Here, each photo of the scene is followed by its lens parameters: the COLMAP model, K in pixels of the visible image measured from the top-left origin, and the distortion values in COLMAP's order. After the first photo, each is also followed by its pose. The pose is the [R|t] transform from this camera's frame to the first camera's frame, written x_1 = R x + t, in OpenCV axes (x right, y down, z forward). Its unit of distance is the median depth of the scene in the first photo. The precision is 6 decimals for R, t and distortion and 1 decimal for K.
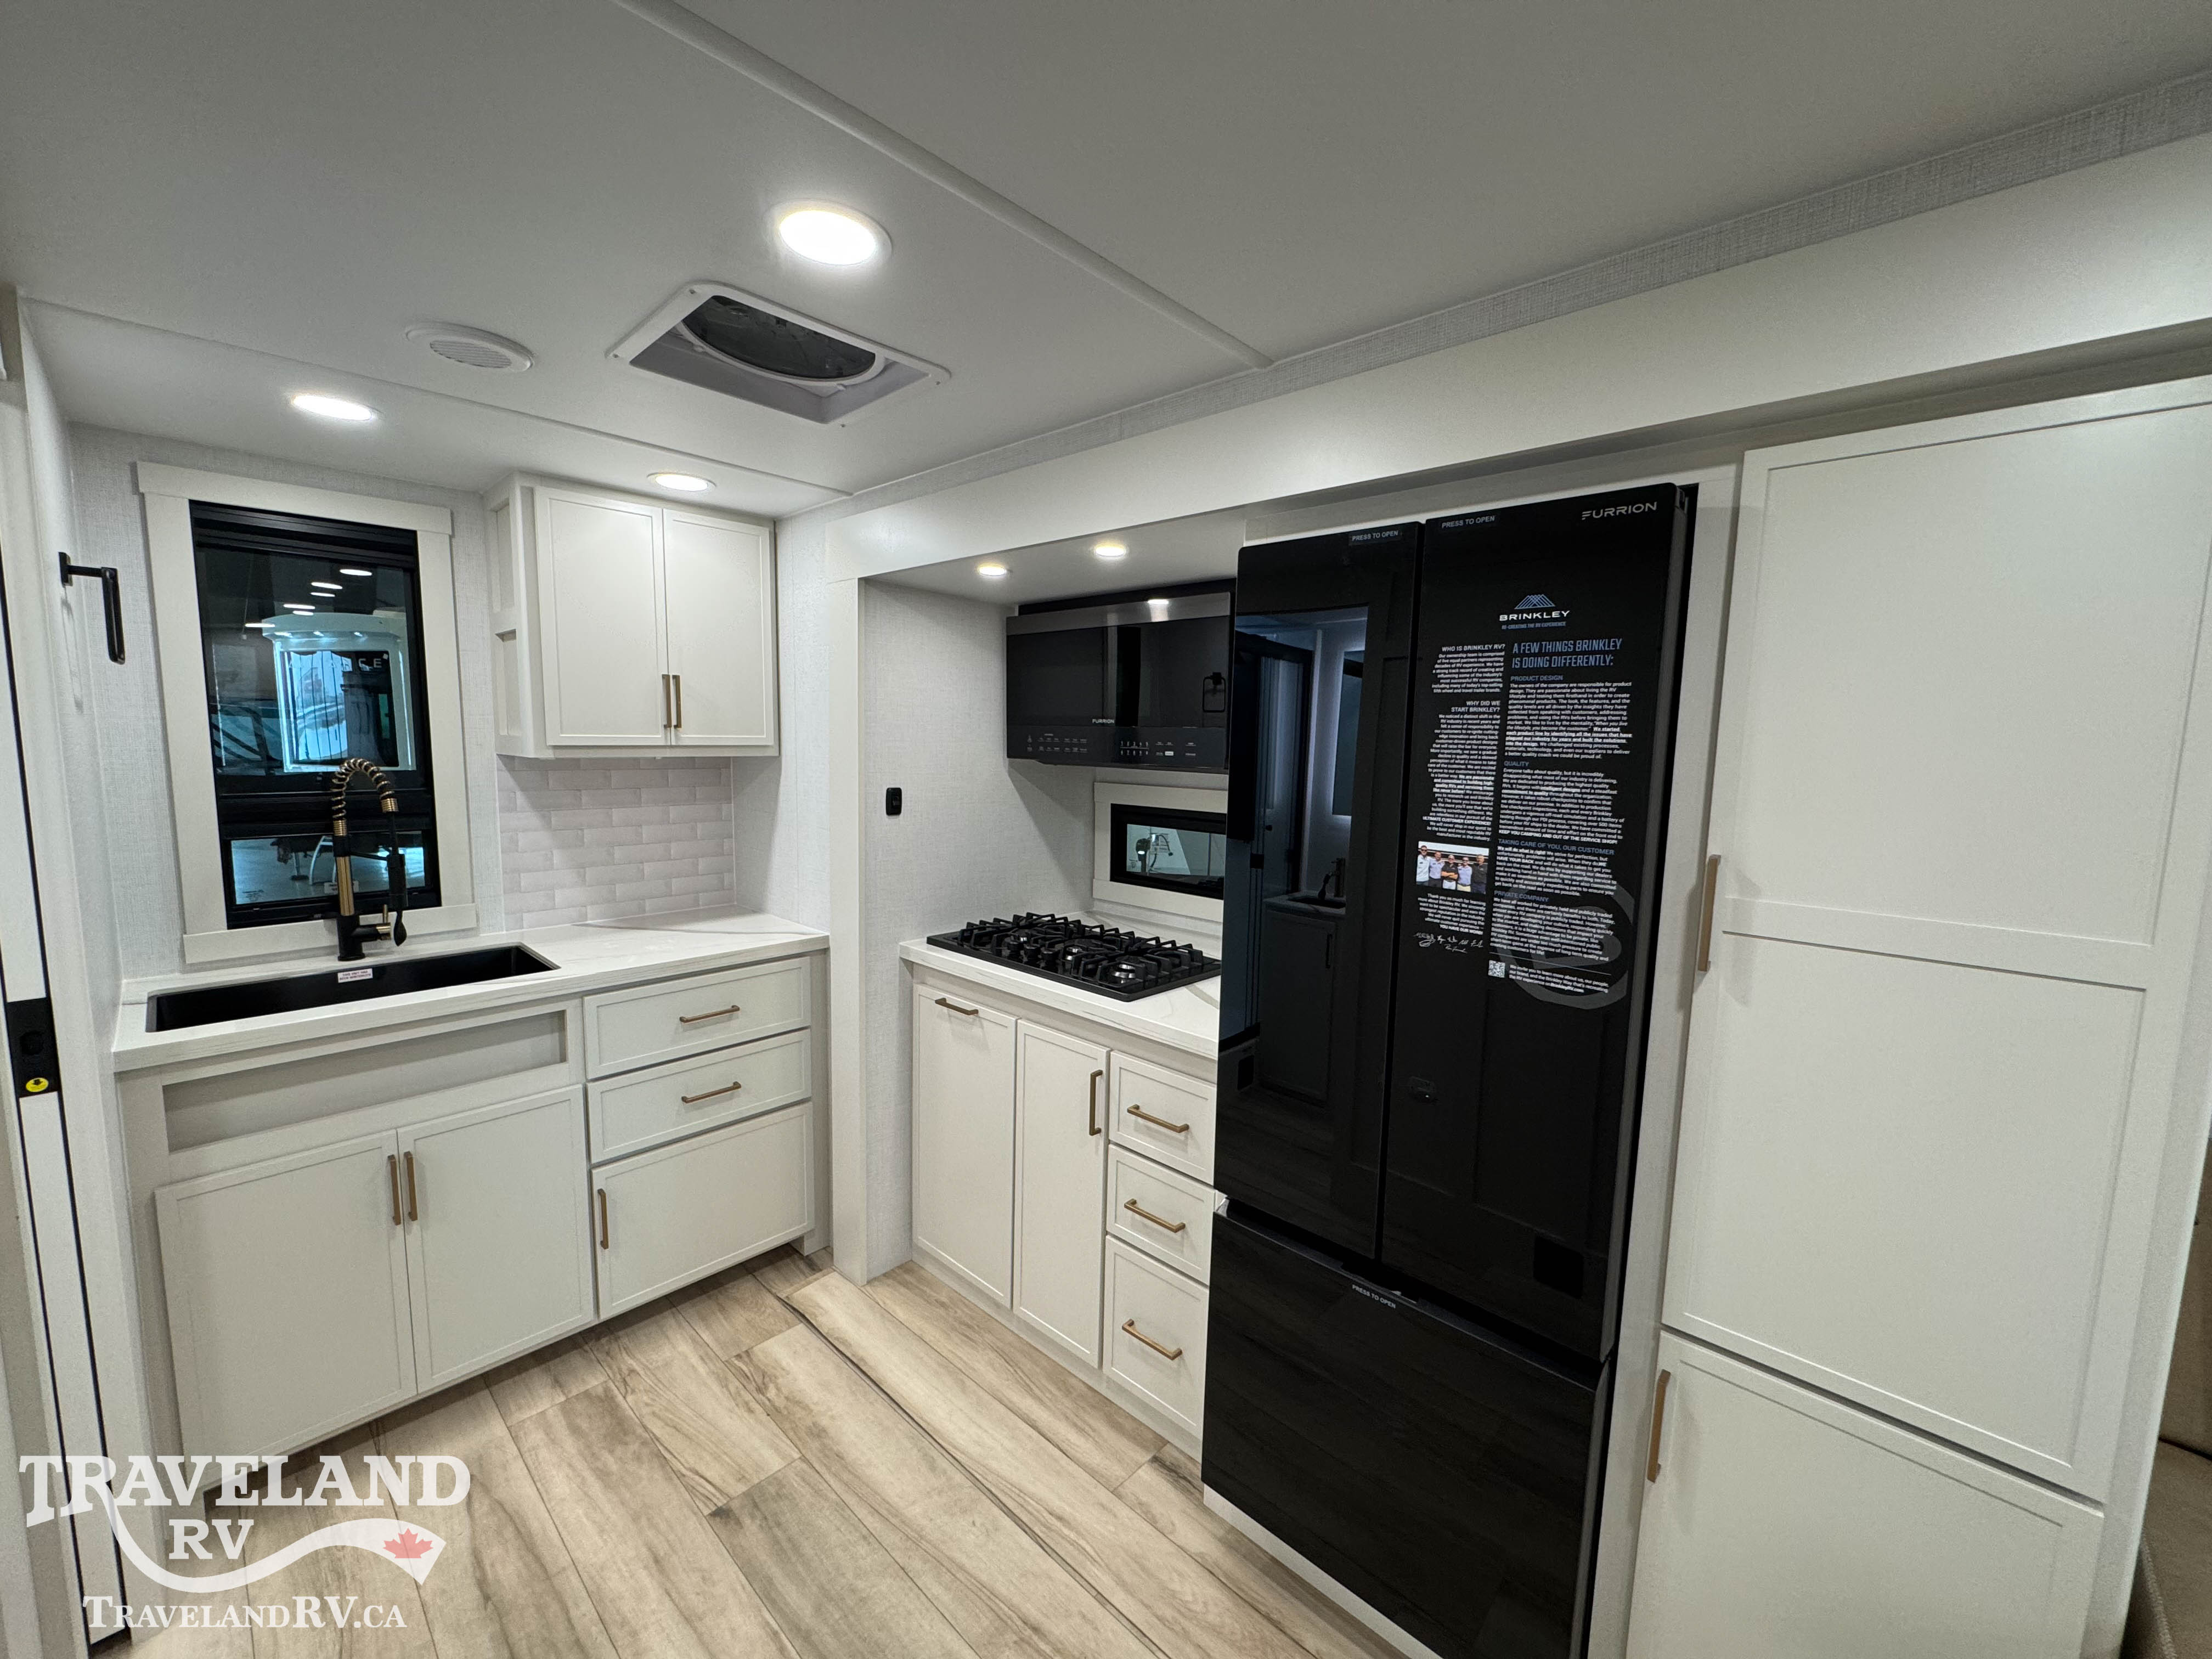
lens RADIAL K [[882.7, 0, 1110.7], [0, 882.7, 830.4], [0, 0, 1]] dist [-0.002478, -0.000225]
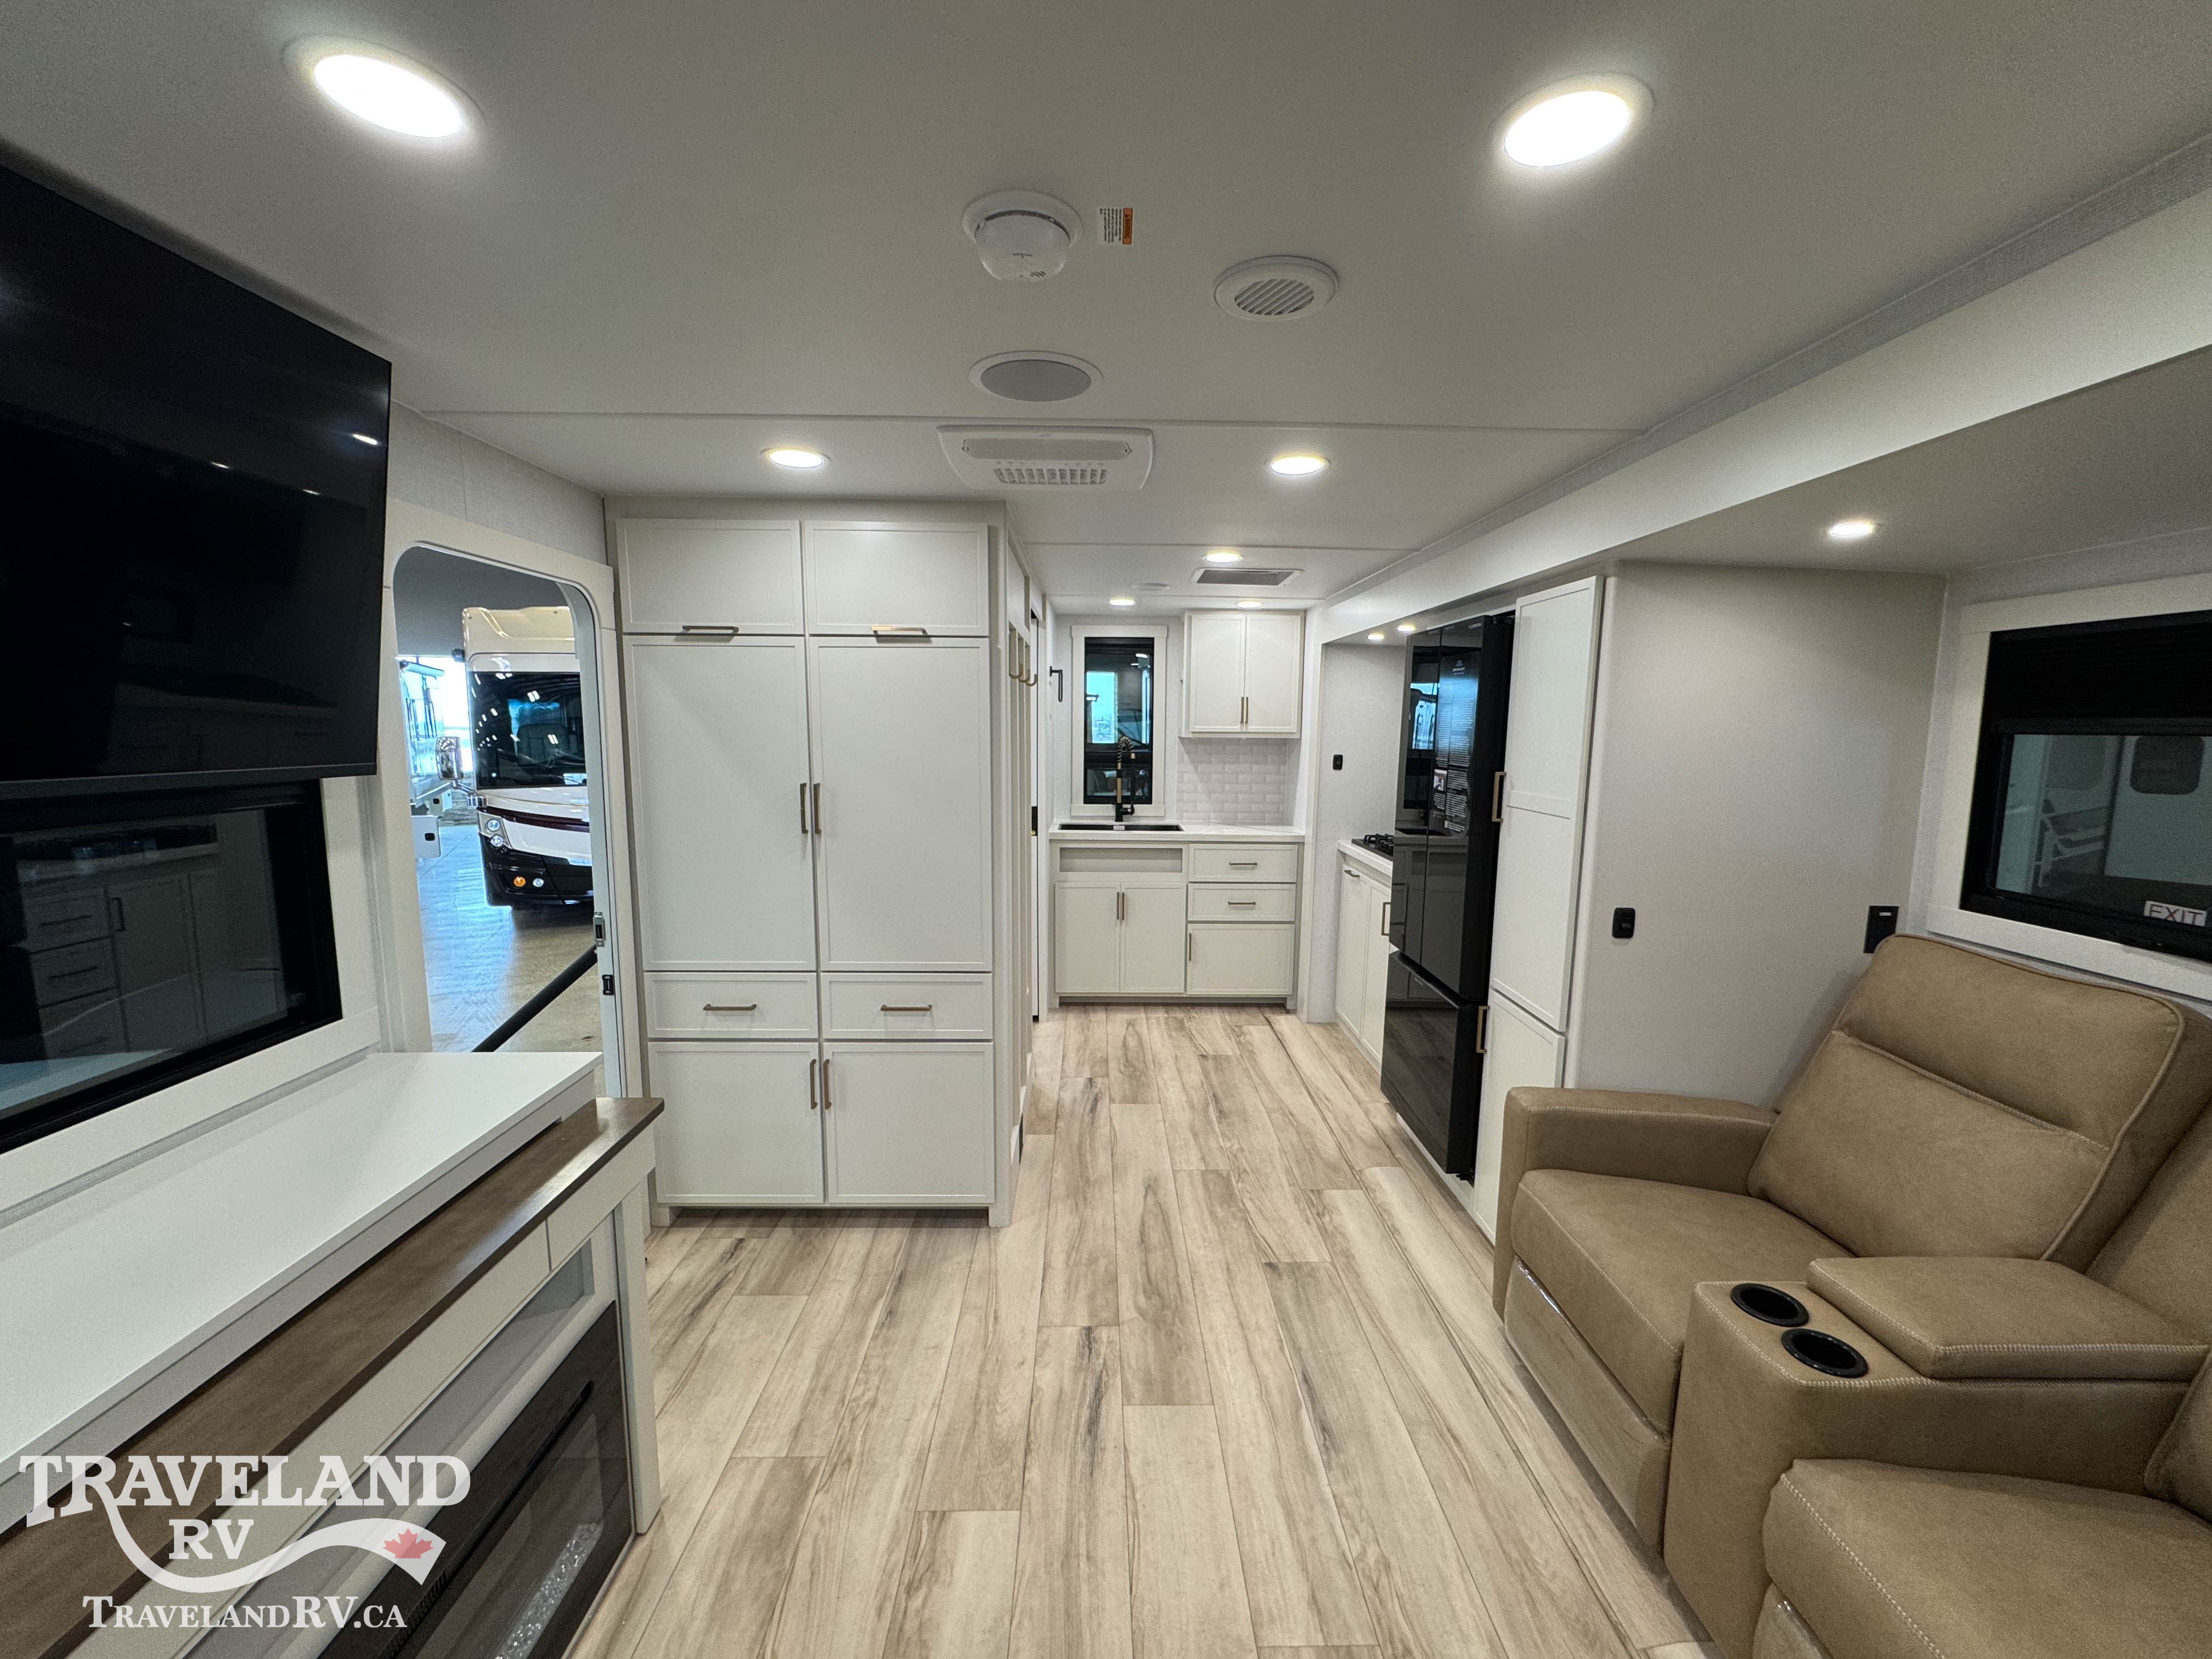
lens RADIAL K [[882.7, 0, 1110.7], [0, 882.7, 830.4], [0, 0, 1]] dist [-0.002478, -0.000225]
pose [[0.695714, 0.076693, -0.714213, 0.825260], [-0.074623, 0.996621, 0.034328, 0.089563], [0.714432, 0.029415, 0.699086, -0.680060]]
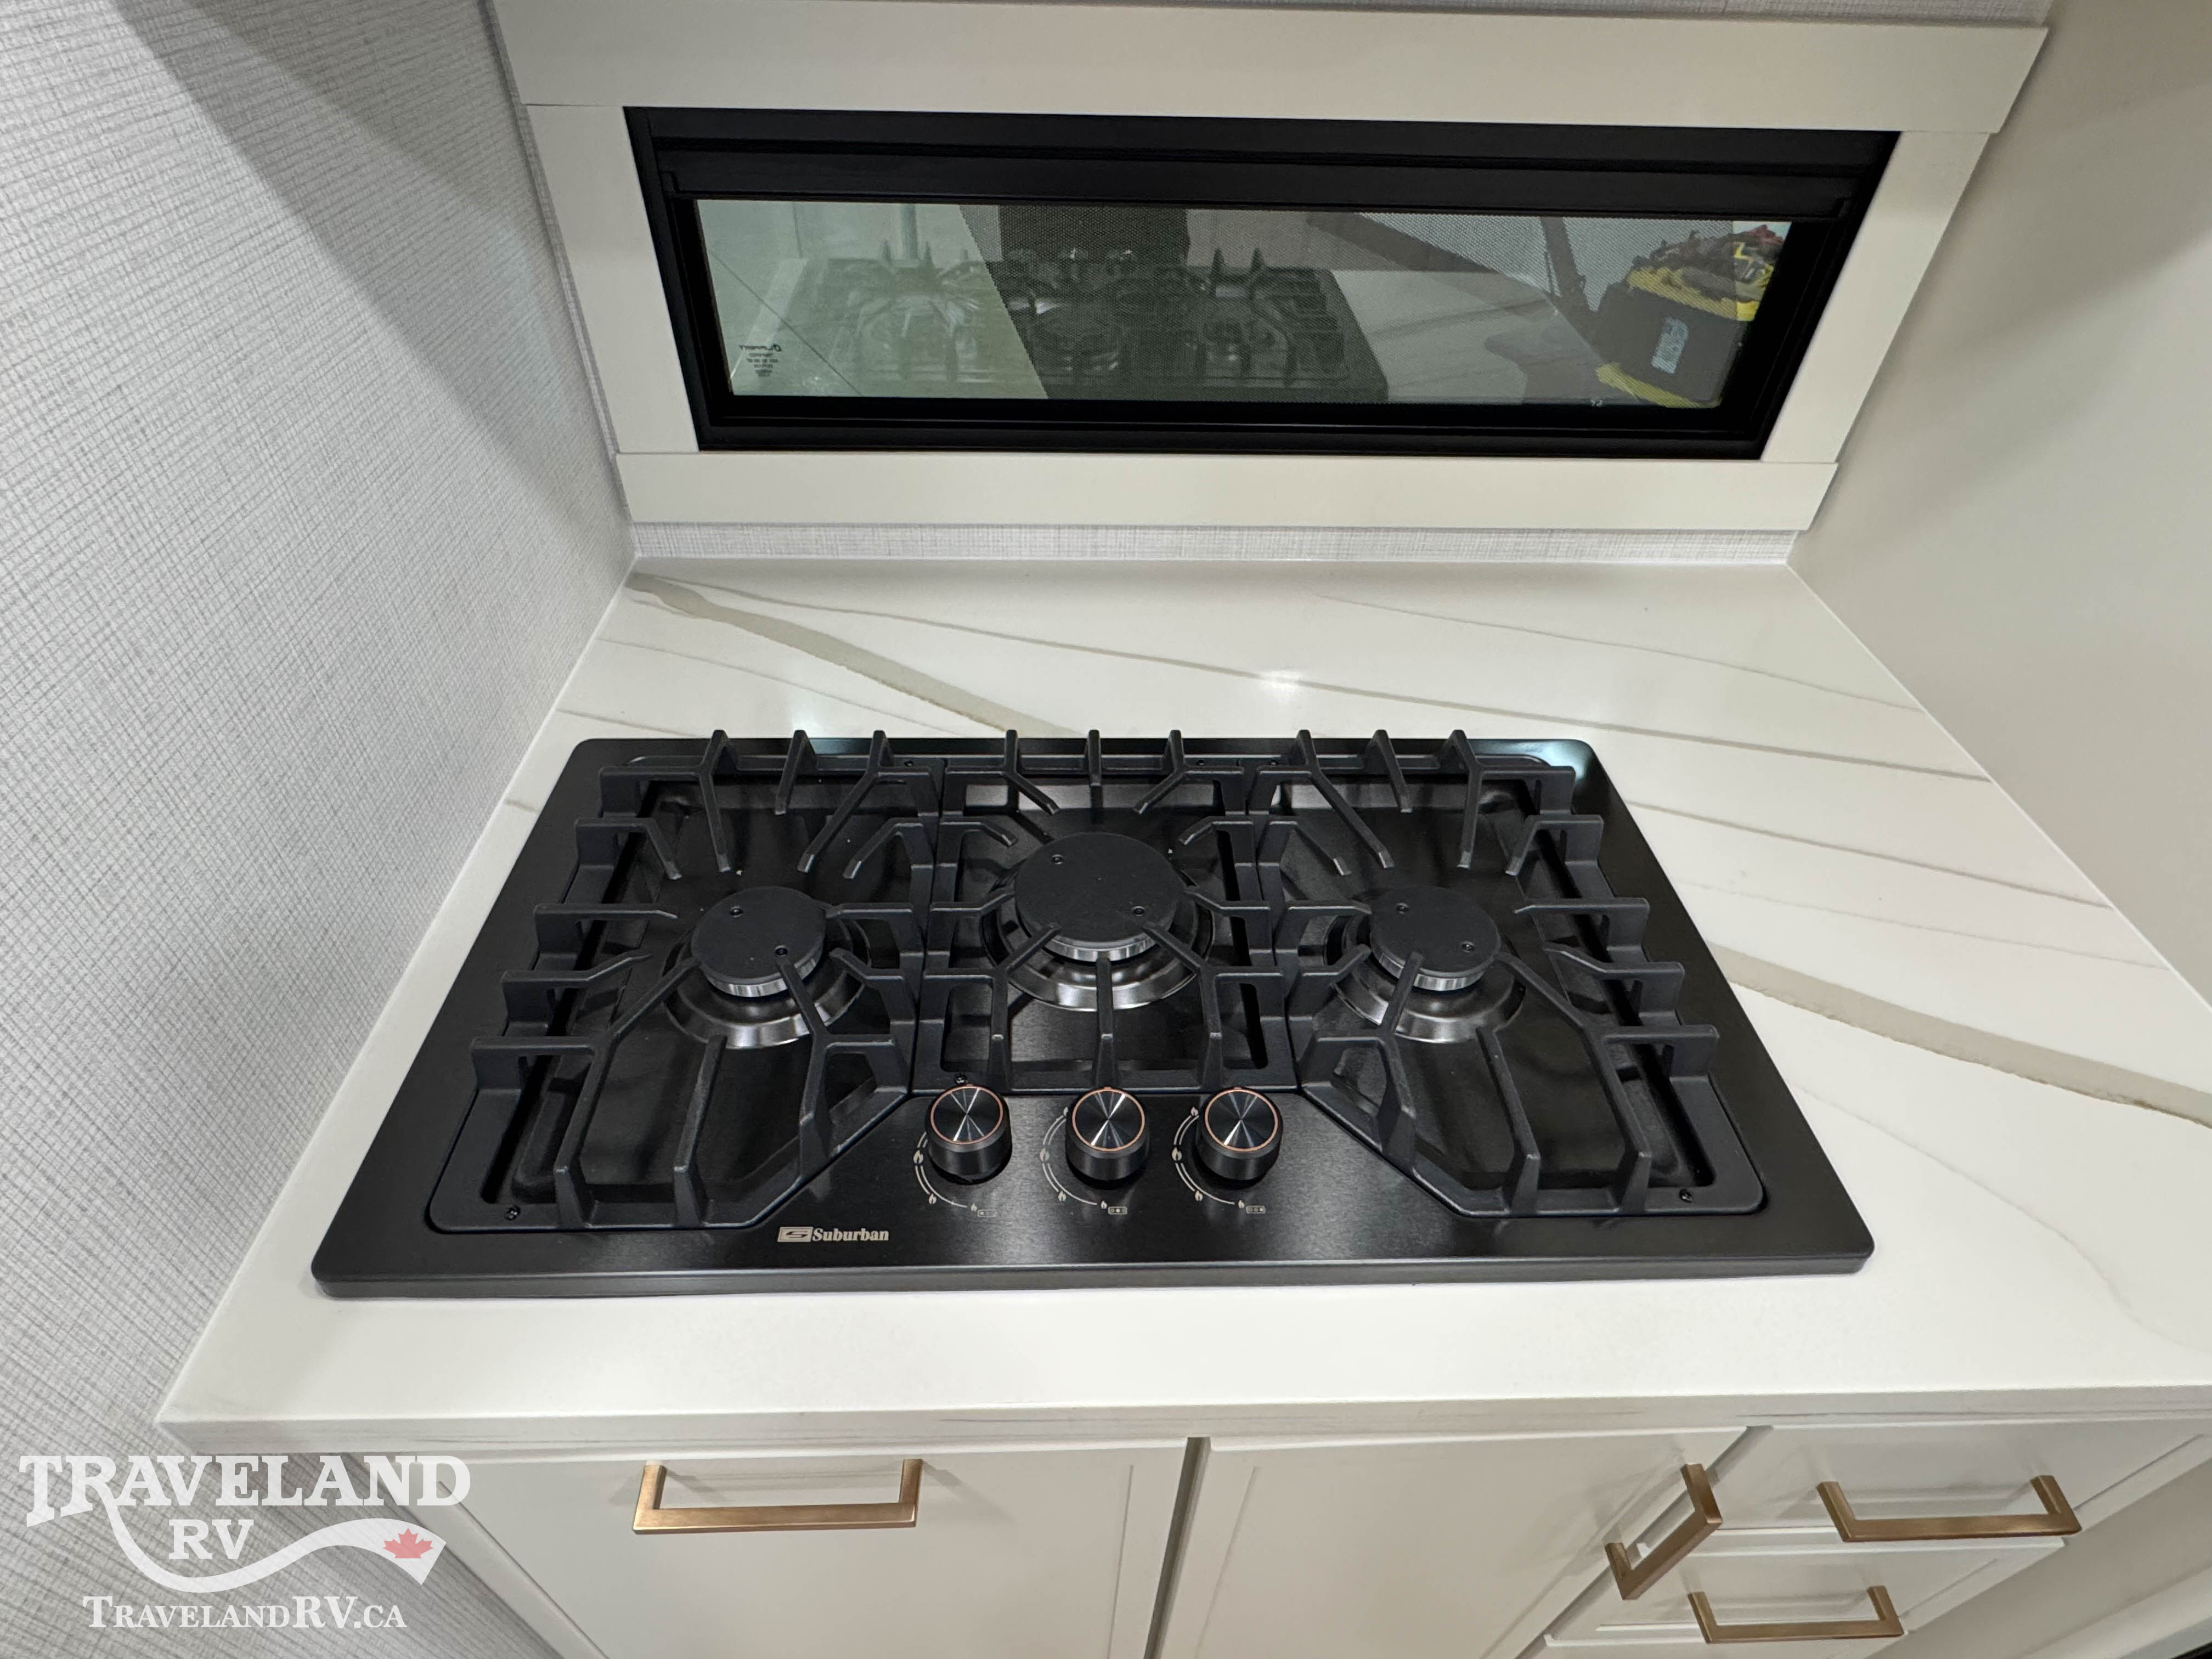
lens RADIAL K [[1140.7, 0, 1106.3], [0, 1140.7, 824.8], [0, 0, 1]] dist [0.000847, 0.000181]
pose [[0.709539, -0.468576, 0.526298, -0.197761], [0.062146, 0.785577, 0.615635, -0.077525], [-0.701920, -0.404110, 0.586518, 0.930998]]
